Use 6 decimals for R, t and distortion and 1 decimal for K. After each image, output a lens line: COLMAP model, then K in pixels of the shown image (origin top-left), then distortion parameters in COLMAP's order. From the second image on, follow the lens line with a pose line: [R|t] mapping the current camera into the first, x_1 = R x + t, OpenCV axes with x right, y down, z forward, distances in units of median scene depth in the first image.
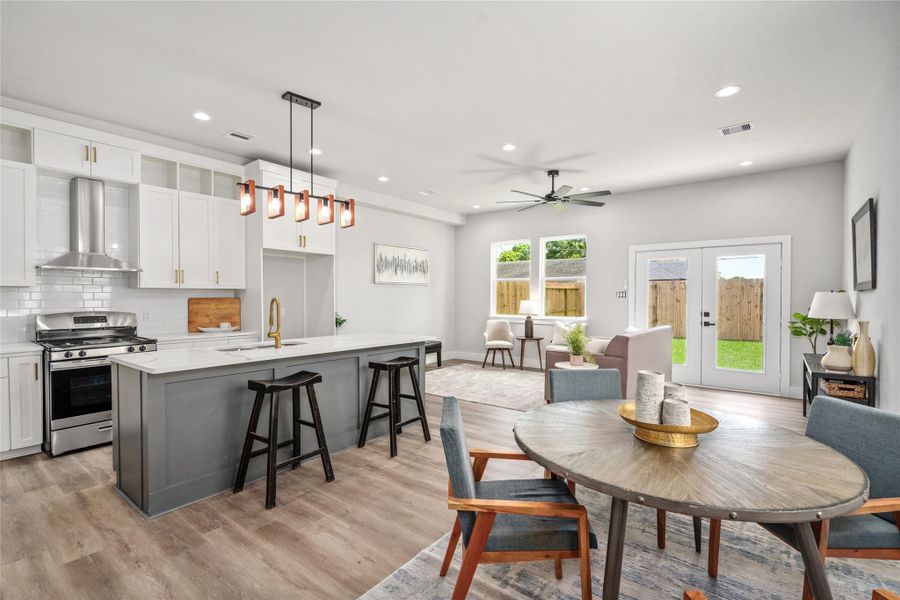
lens RADIAL K [[420.7, 0, 450.0], [0, 420.7, 300.0], [0, 0, 1]] dist [0.004208, 0.000322]
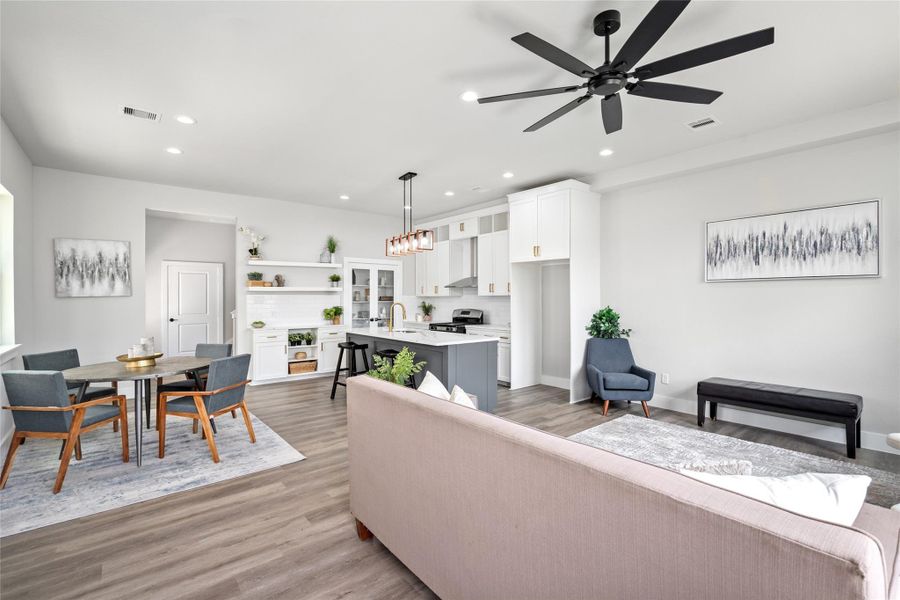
lens RADIAL K [[410.0, 0, 445.8], [0, 410.0, 299.5], [0, 0, 1]] dist [-0.001263, 0.000269]
pose [[-0.217357, 0.004038, -0.976084, 0.511739], [-0.004585, 0.999976, 0.005158, -0.012182], [0.976081, 0.005596, -0.217333, 0.683670]]
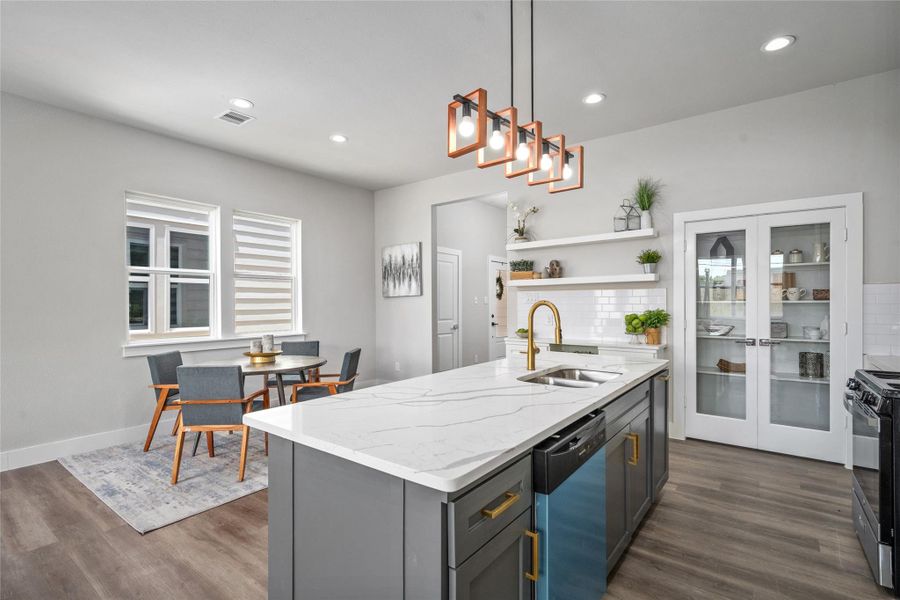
lens RADIAL K [[431.4, 0, 450.0], [0, 431.4, 300.0], [0, 0, 1]] dist [-0.001010, -0.000535]
pose [[-0.999836, 0.004676, -0.017519, -0.109280], [0.004665, 0.999989, 0.000700, -0.004002], [0.017522, 0.000618, -0.999846, 0.753966]]
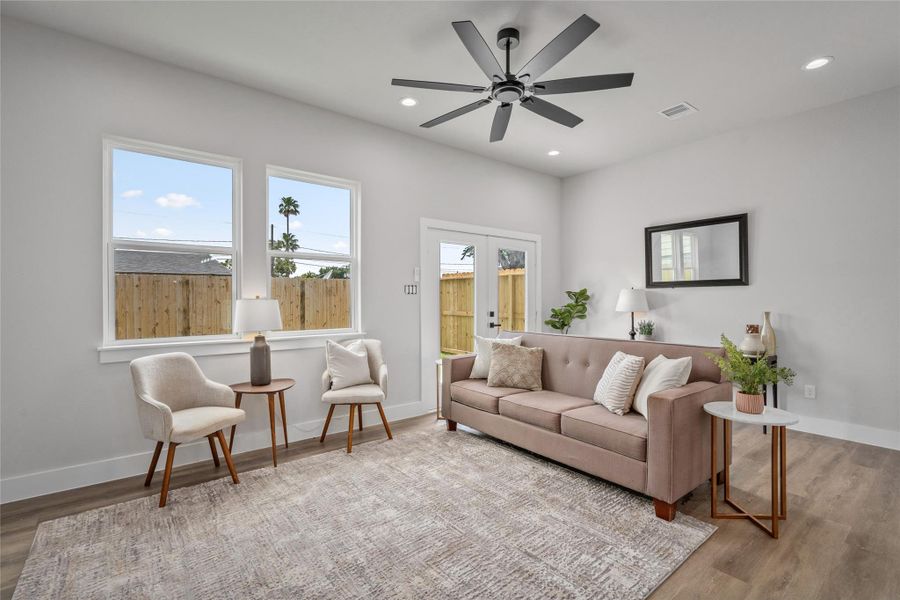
lens RADIAL K [[410.0, 0, 445.8], [0, 410.0, 299.5], [0, 0, 1]] dist [-0.001263, 0.000269]
pose [[0.243516, -0.003685, 0.969890, -0.177202], [0.010264, 0.999947, 0.001222, 0.002058], [-0.969843, 0.009657, 0.243540, 0.701466]]
